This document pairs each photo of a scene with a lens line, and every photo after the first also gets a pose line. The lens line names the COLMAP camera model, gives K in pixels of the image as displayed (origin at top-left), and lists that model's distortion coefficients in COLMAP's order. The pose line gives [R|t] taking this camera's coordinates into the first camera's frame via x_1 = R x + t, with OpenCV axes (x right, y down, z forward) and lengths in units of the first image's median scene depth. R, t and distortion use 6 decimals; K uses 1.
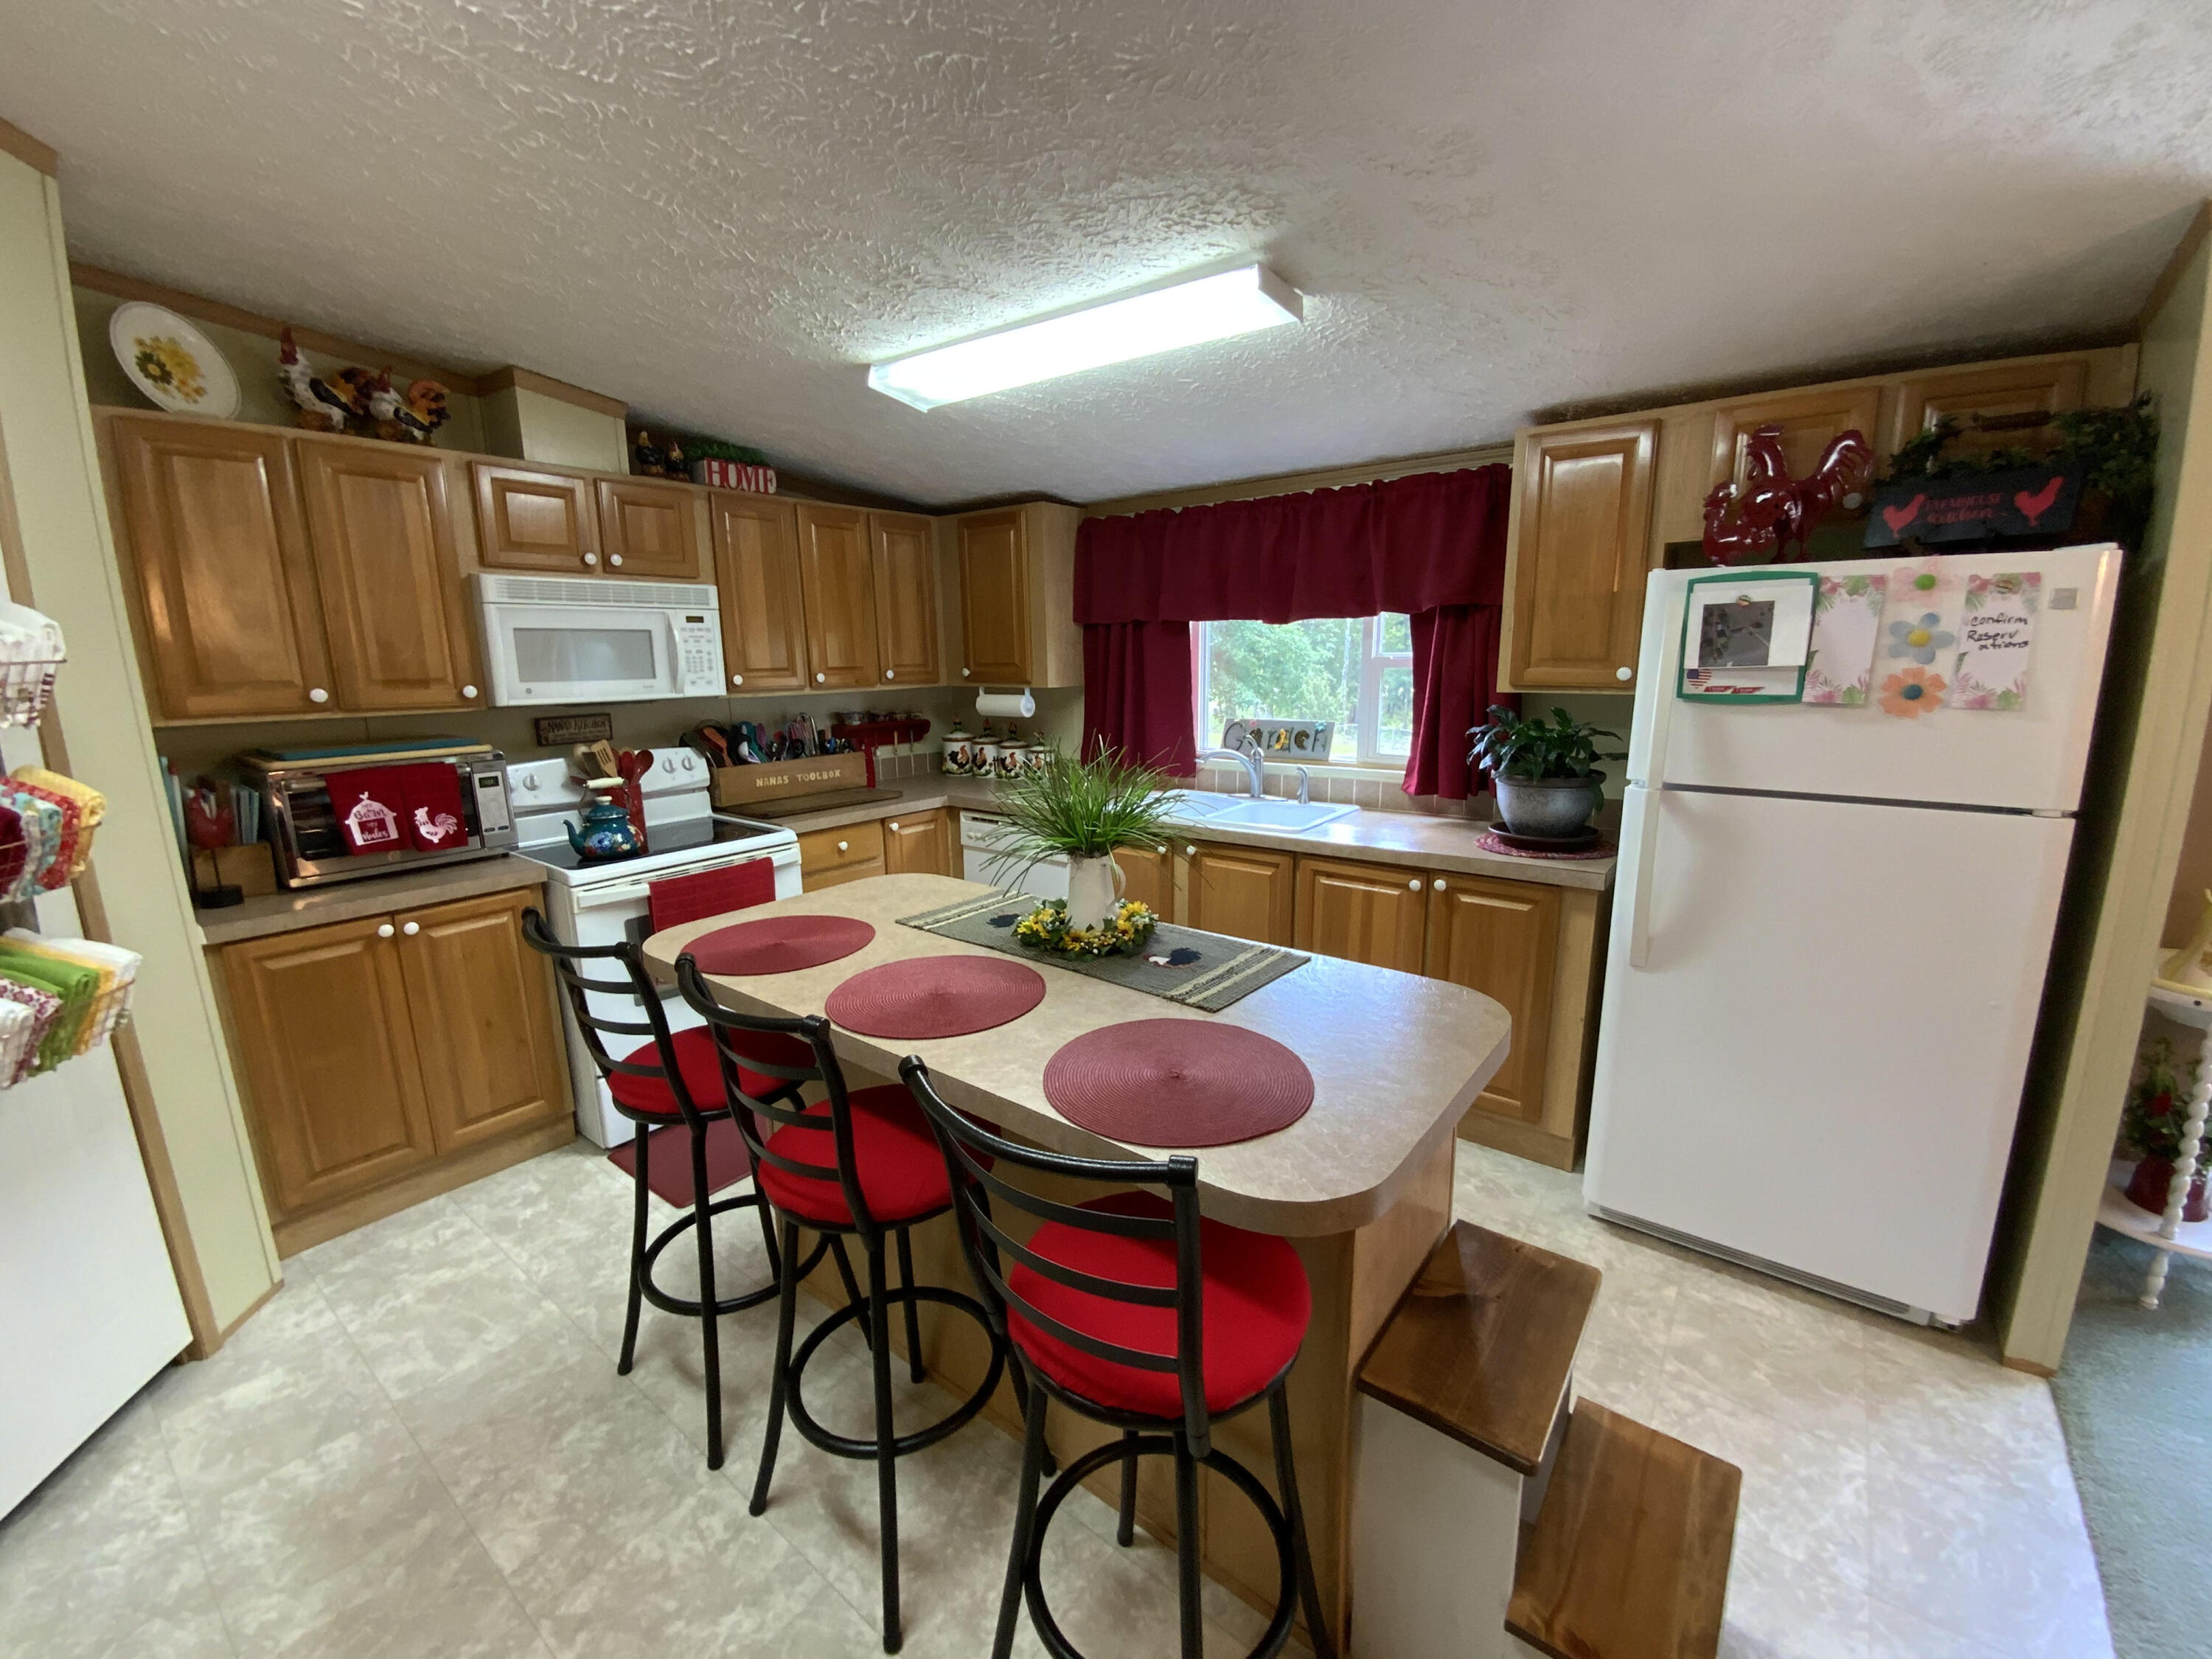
lens RADIAL K [[913.1, 0, 1106.6], [0, 913.1, 837.4], [0, 0, 1]] dist [0.000374, -0.005214]
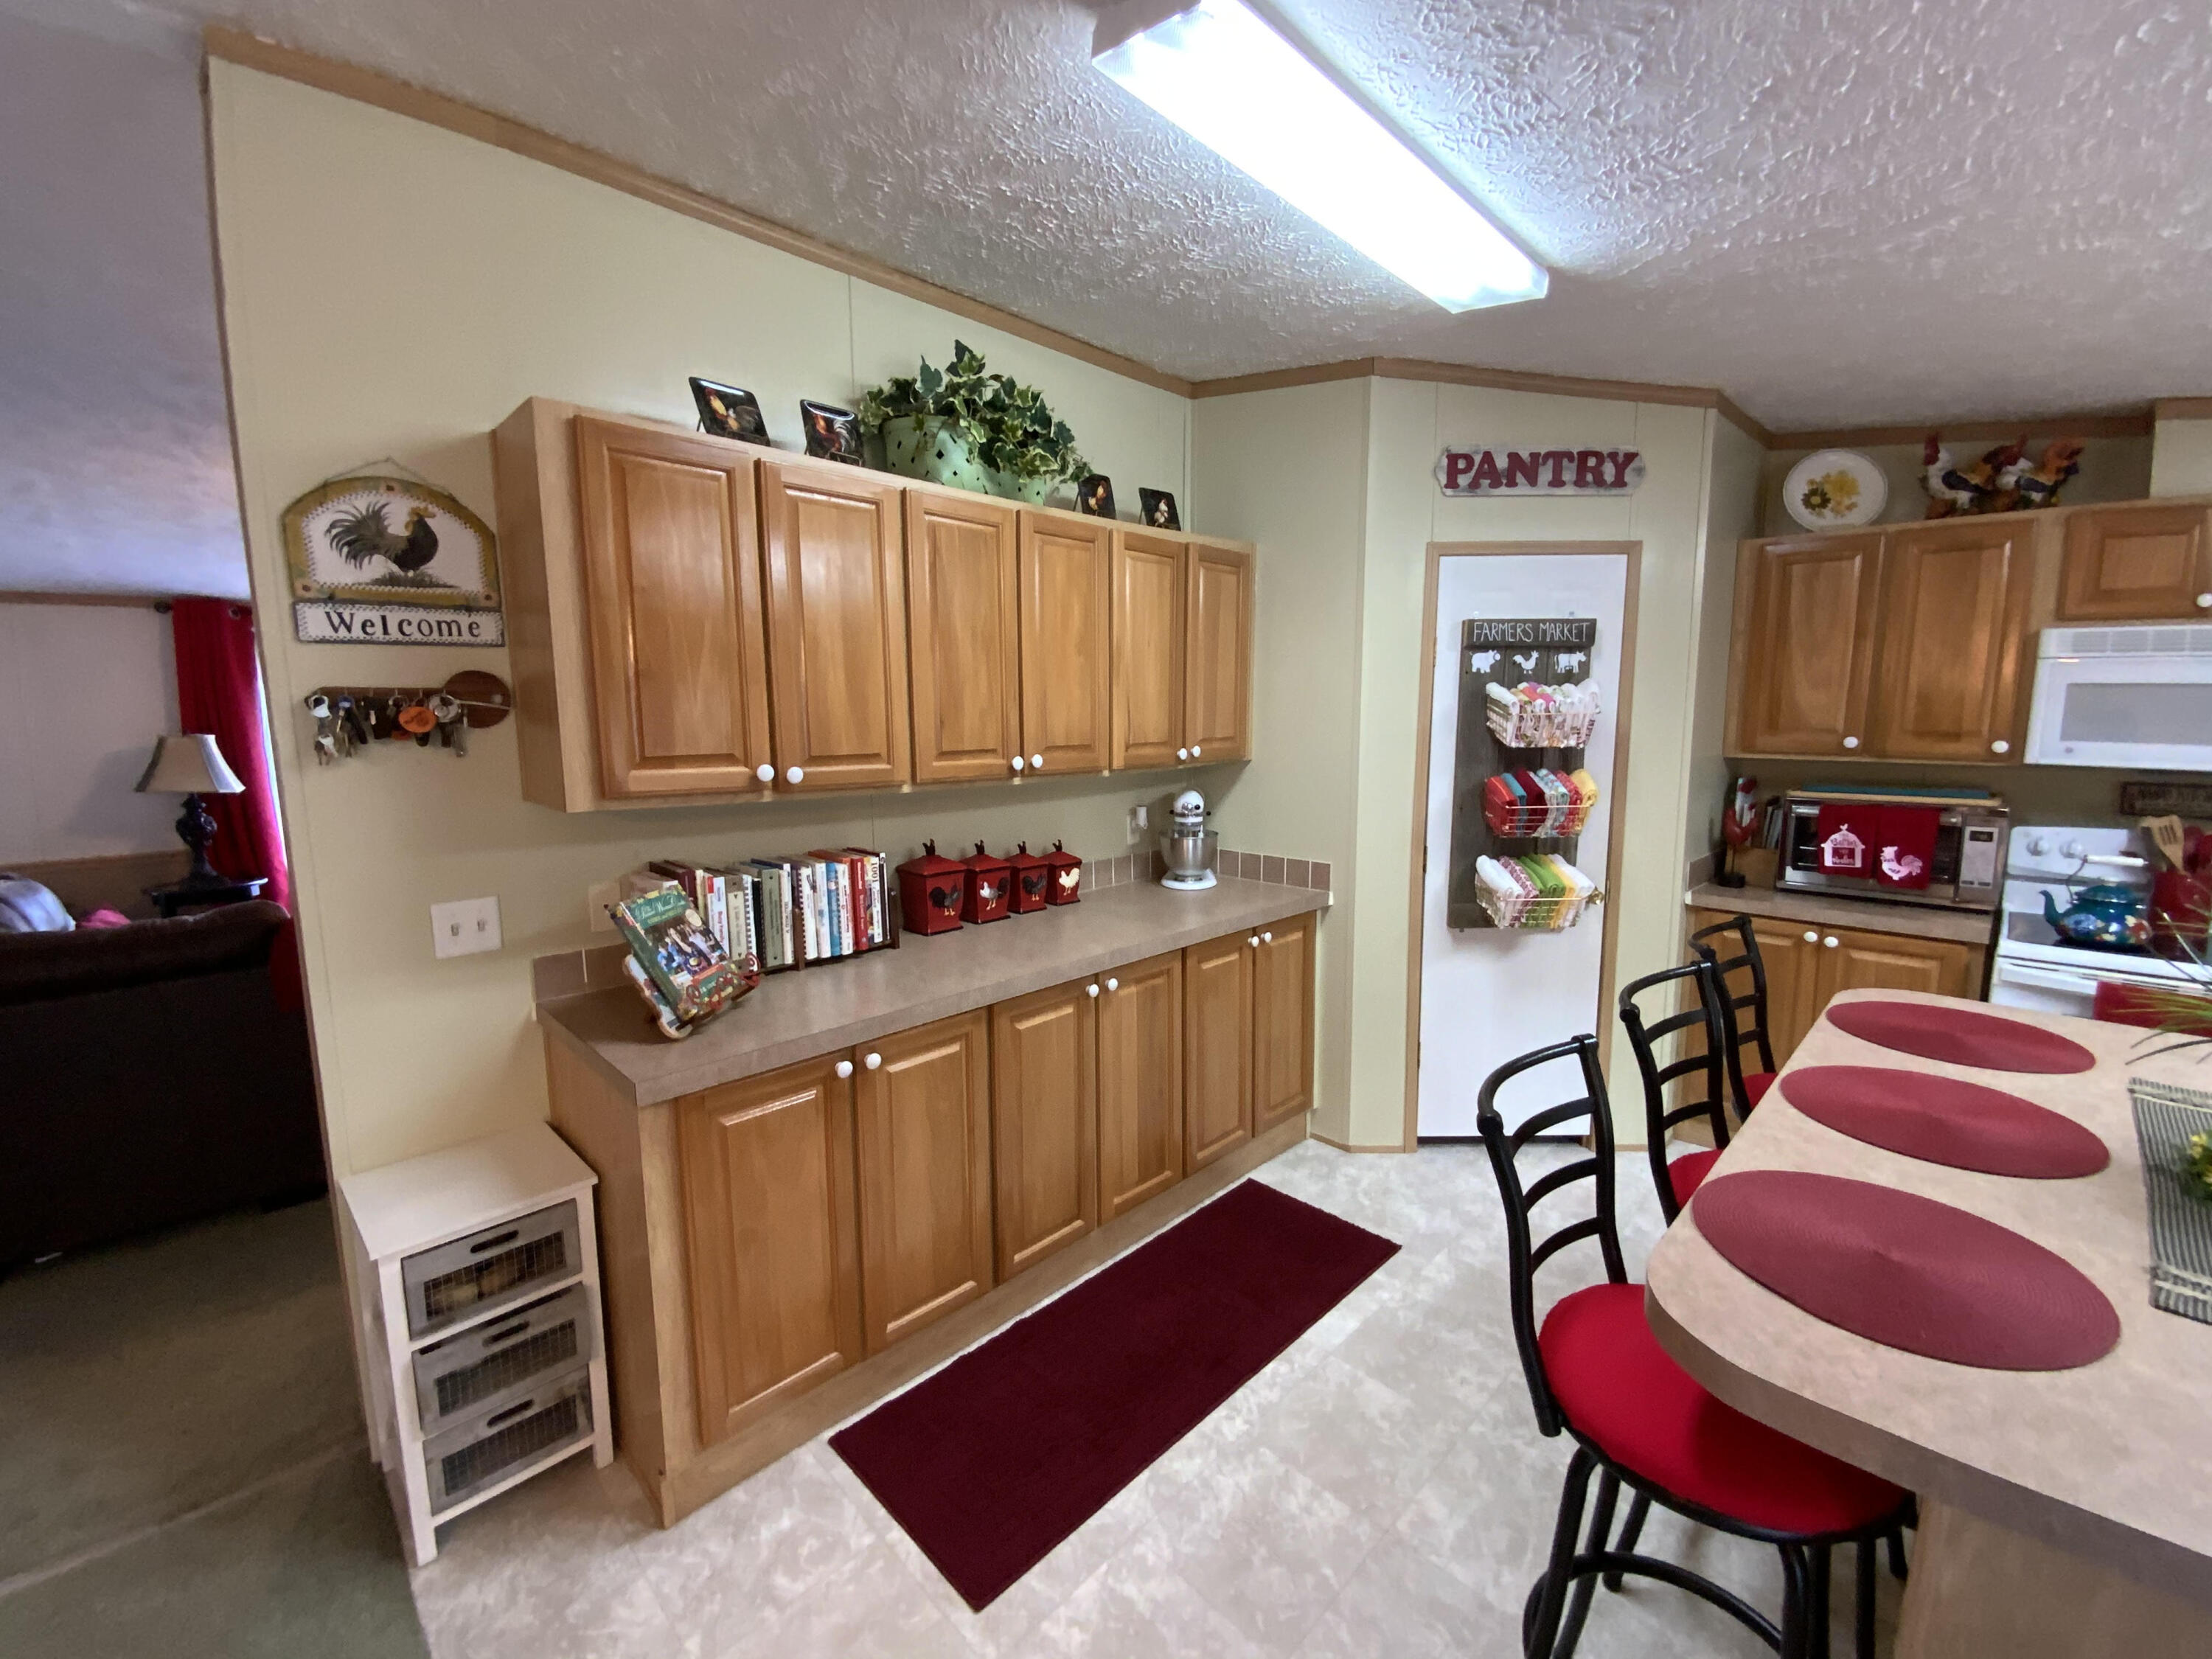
lens RADIAL K [[913.1, 0, 1102.7], [0, 913.1, 827.0], [0, 0, 1]] dist [0.000374, -0.005214]
pose [[-0.121965, 0.145014, -0.981884, 0.447968], [-0.196973, 0.966056, 0.167144, -0.050879], [0.972793, 0.213791, -0.089261, 0.158235]]
